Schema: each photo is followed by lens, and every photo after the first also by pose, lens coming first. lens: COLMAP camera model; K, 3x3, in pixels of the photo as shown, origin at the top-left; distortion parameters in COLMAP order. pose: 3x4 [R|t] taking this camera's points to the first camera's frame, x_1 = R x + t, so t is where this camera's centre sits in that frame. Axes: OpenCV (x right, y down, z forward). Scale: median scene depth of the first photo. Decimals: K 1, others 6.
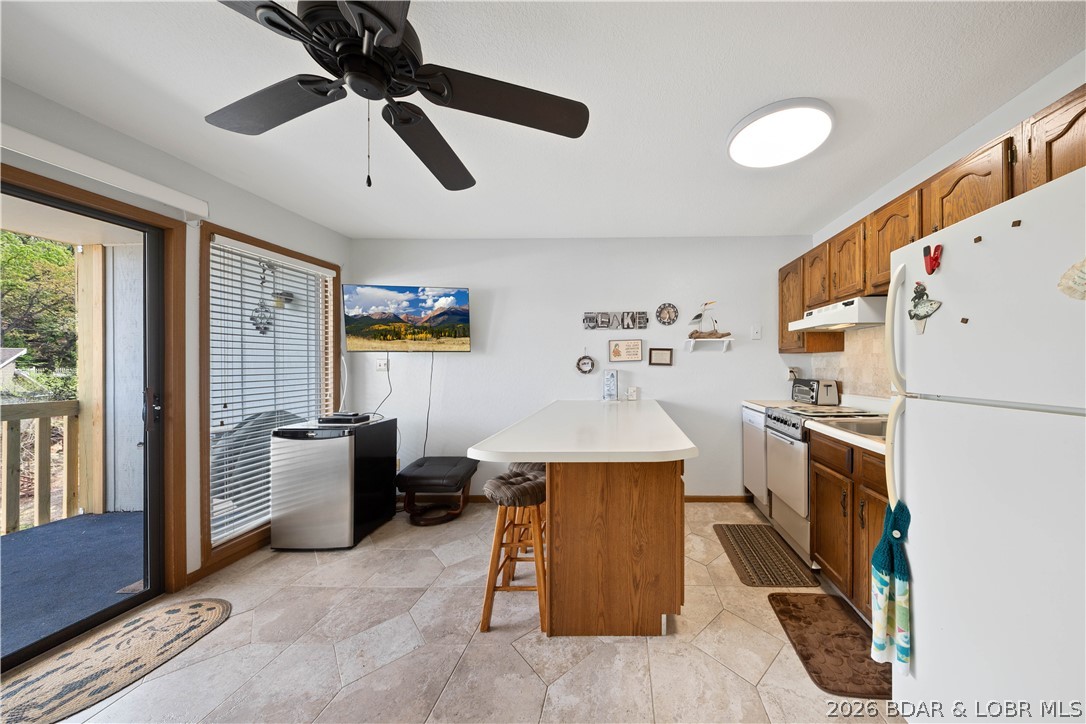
lens RADIAL K [[337.5, 0, 621.4], [0, 337.5, 366.3], [0, 0, 1]] dist [0.000883, -0.000044]
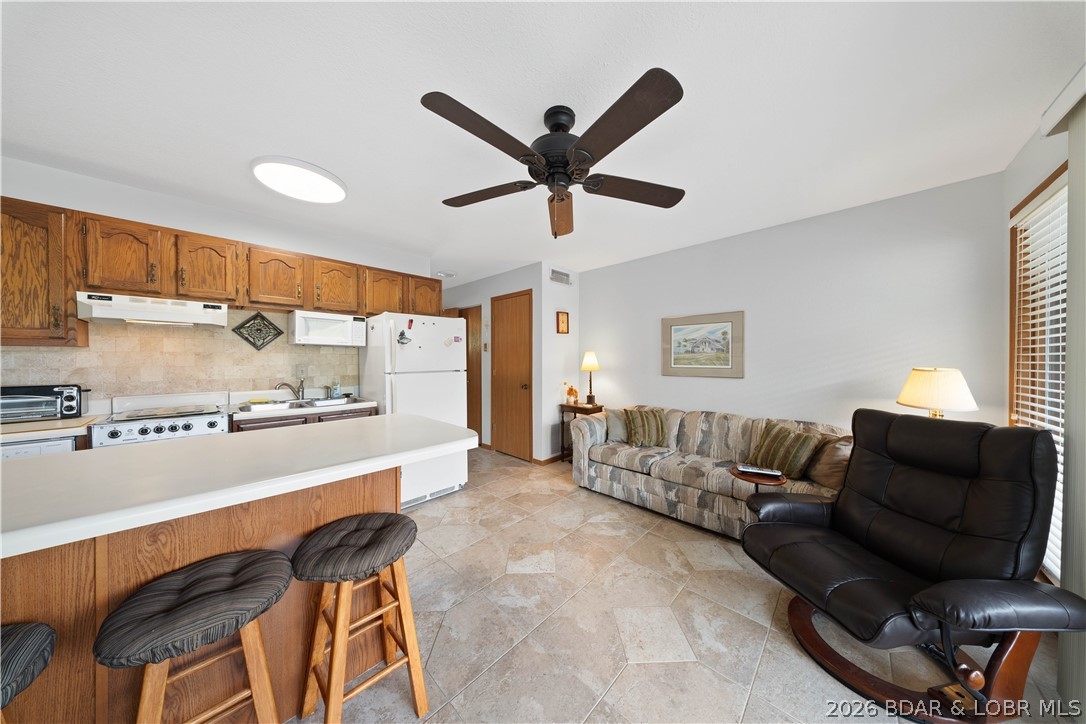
lens RADIAL K [[317.2, 0, 545.1], [0, 317.2, 360.2], [0, 0, 1]] dist [0.000372, -0.002009]
pose [[-0.715902, 0.006445, 0.698171, -0.684164], [0.010651, 0.999942, 0.001691, -0.001694], [-0.698120, 0.008646, -0.715929, 0.816661]]
